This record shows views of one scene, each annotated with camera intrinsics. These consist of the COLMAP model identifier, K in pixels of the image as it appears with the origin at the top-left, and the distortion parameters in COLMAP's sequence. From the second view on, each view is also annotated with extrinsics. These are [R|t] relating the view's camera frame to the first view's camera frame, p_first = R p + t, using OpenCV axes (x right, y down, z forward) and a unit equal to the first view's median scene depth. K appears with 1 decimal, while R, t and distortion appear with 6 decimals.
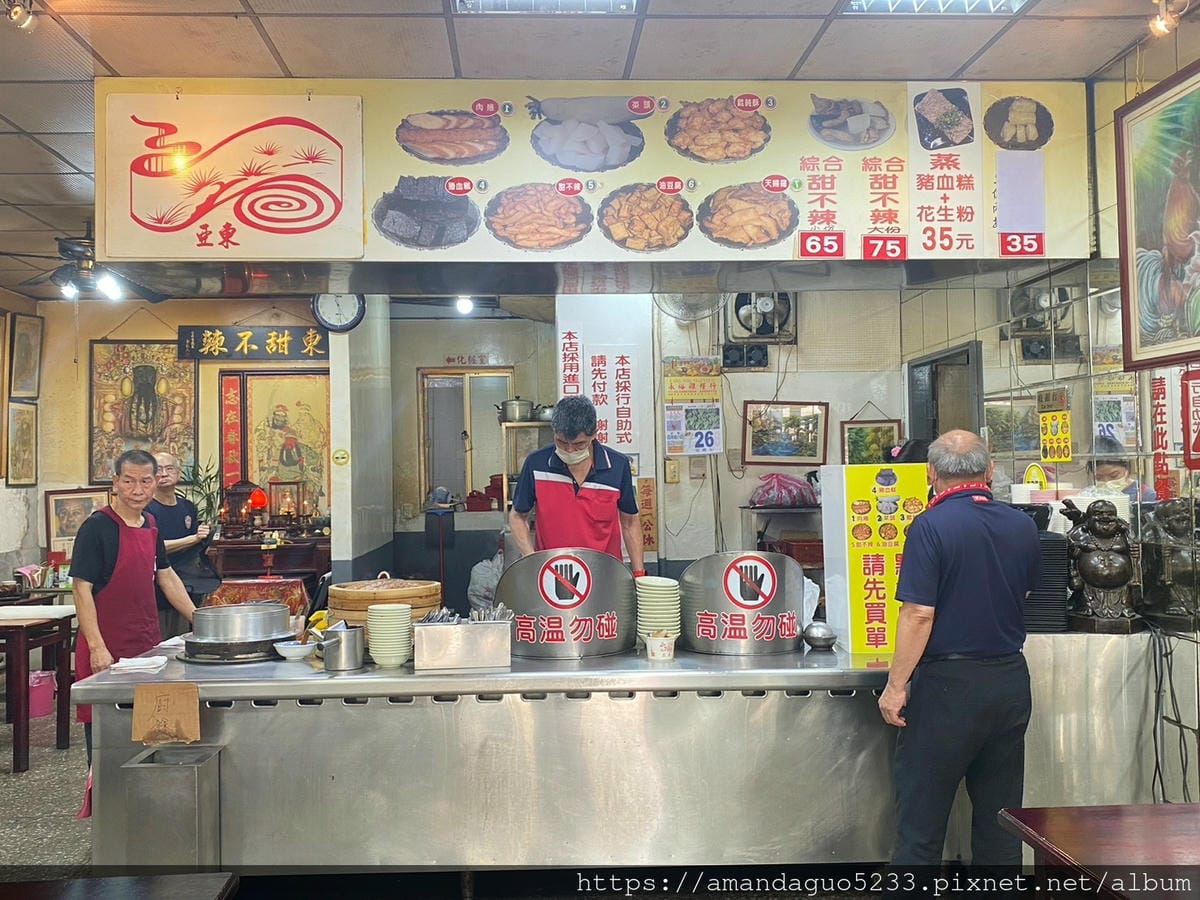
lens RADIAL K [[1091.9, 0, 601.5], [0, 1091.9, 474.5], [0, 0, 1]] dist [0.070668, -0.203874]
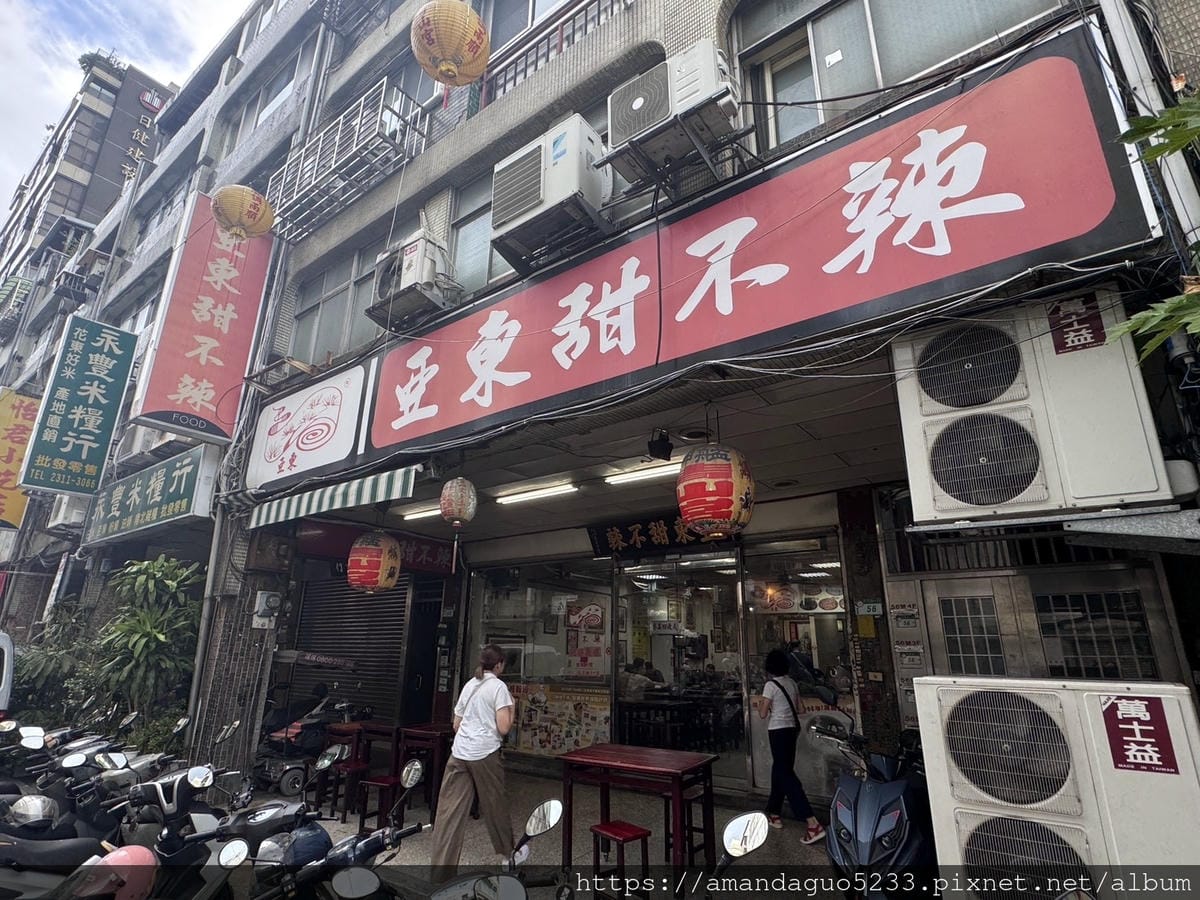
lens RADIAL K [[614.6, 0, 598.1], [0, 614.6, 452.5], [0, 0, 1]] dist [0.000427, 0.001046]
pose [[0.783594, -0.166105, -0.598656, 1.036662], [-0.016850, 0.957559, -0.287744, -0.050639], [0.621044, 0.235562, 0.747539, -2.289684]]
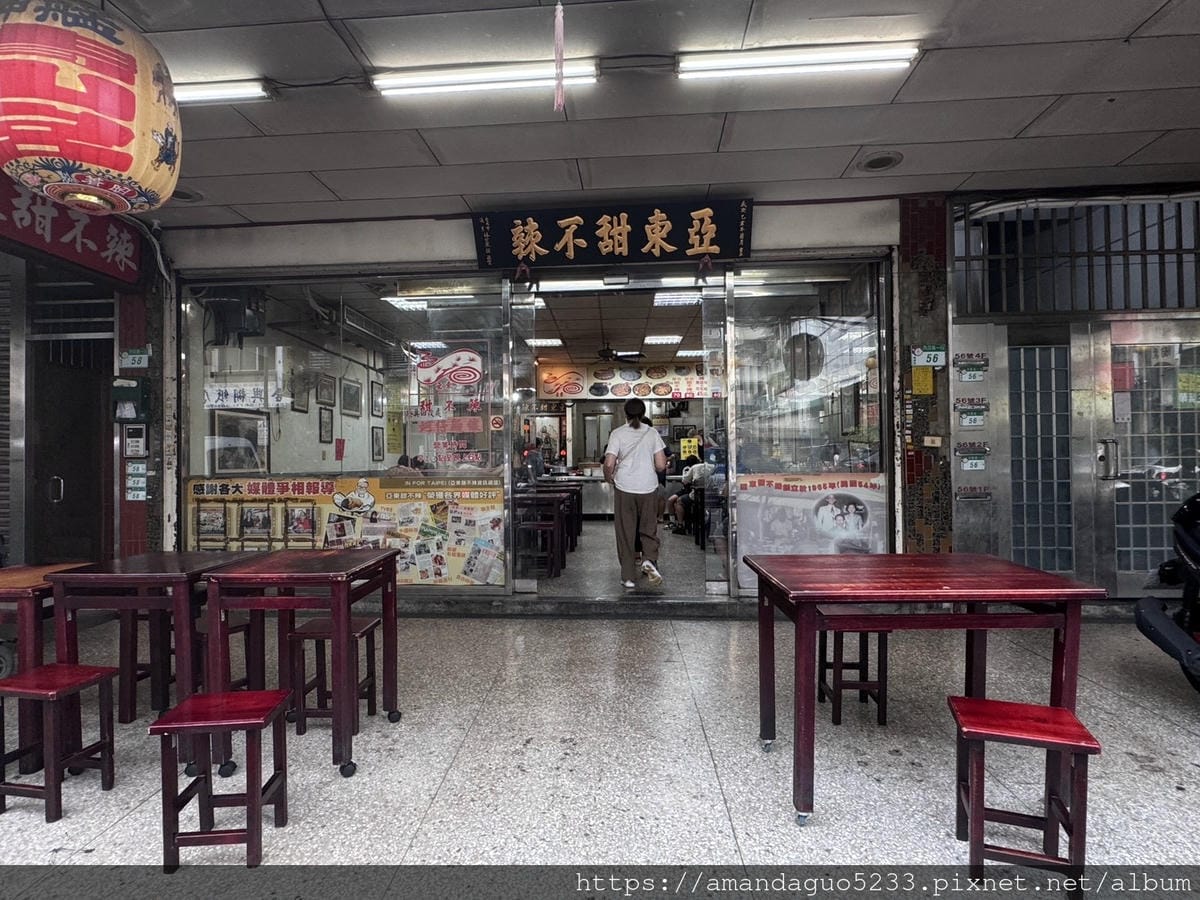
lens RADIAL K [[626.9, 0, 602.8], [0, 626.9, 451.7], [0, 0, 1]] dist [-0.004316, -0.000010]
pose [[0.994852, 0.007274, -0.101075, 0.156050], [-0.006806, 0.999964, 0.004973, 0.038983], [0.101108, -0.004259, 0.994866, -1.904332]]
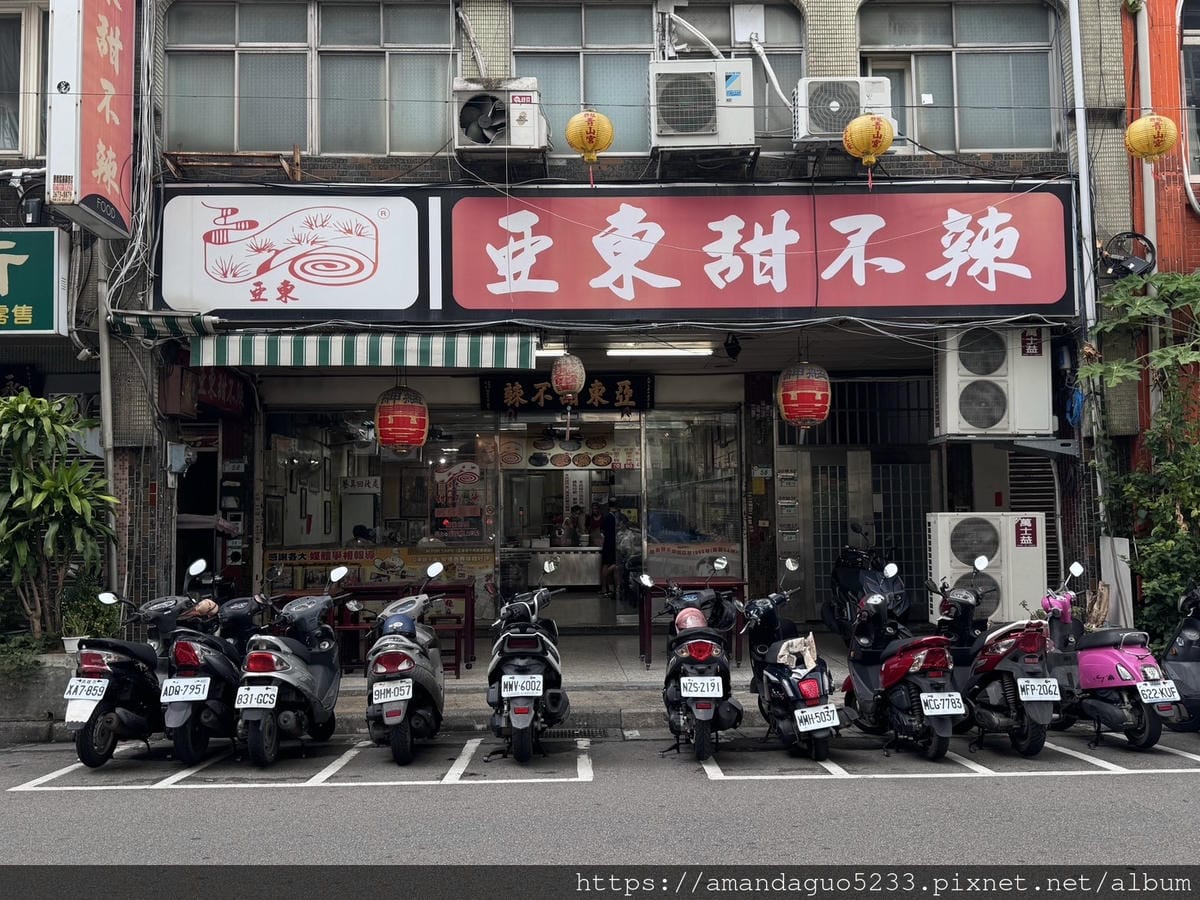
lens RADIAL K [[1022.0, 0, 603.7], [0, 1022.0, 447.3], [0, 0, 1]] dist [0.138551, -0.185866]
pose [[0.999937, 0.006345, -0.009208, 0.185630], [-0.006864, 0.998323, -0.057485, -0.023168], [0.008828, 0.057545, 0.998304, -3.704186]]
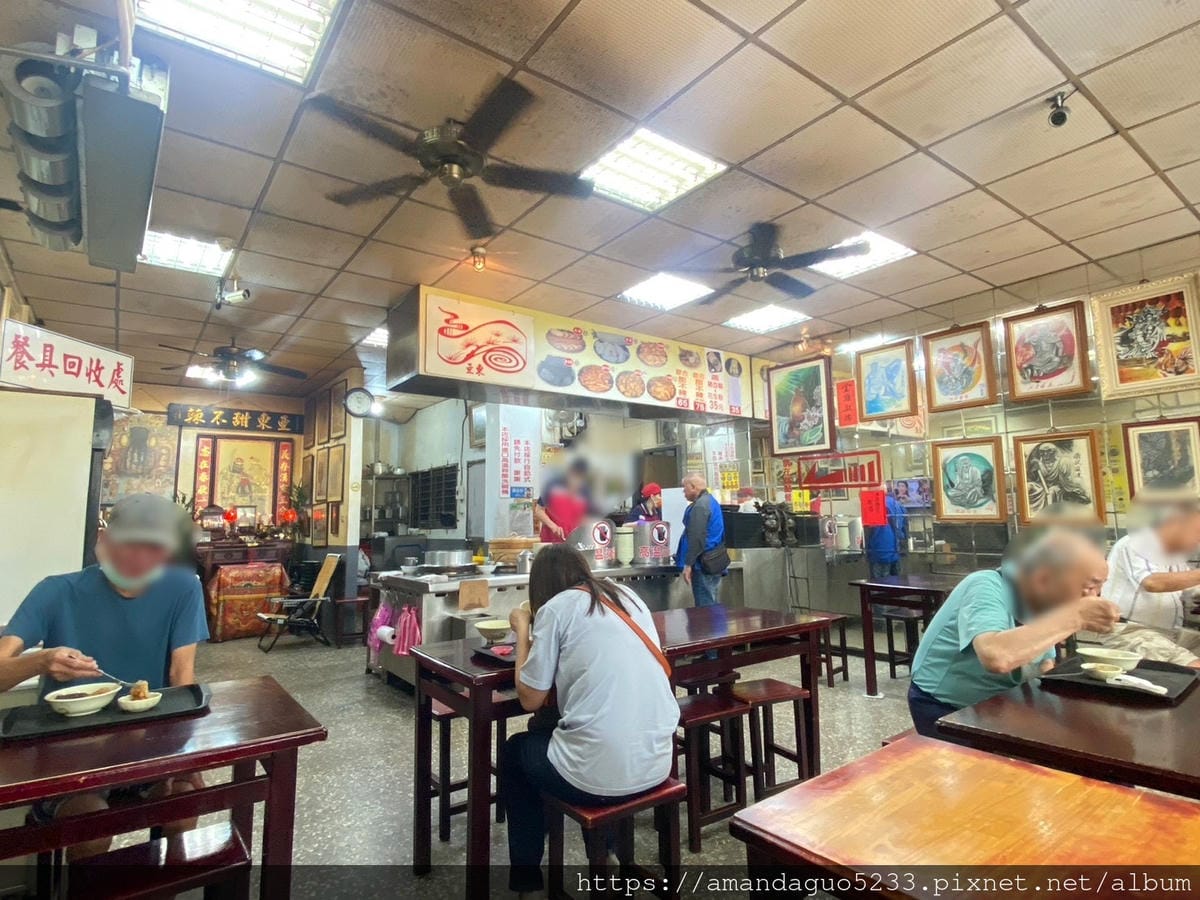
lens RADIAL K [[626.9, 0, 602.8], [0, 626.9, 451.7], [0, 0, 1]] dist [-0.004316, -0.000010]
pose [[0.827752, 0.060315, 0.557843, -0.782478], [0.005466, 0.993292, -0.115507, 0.077519], [-0.561068, 0.098660, 0.821869, -0.108065]]
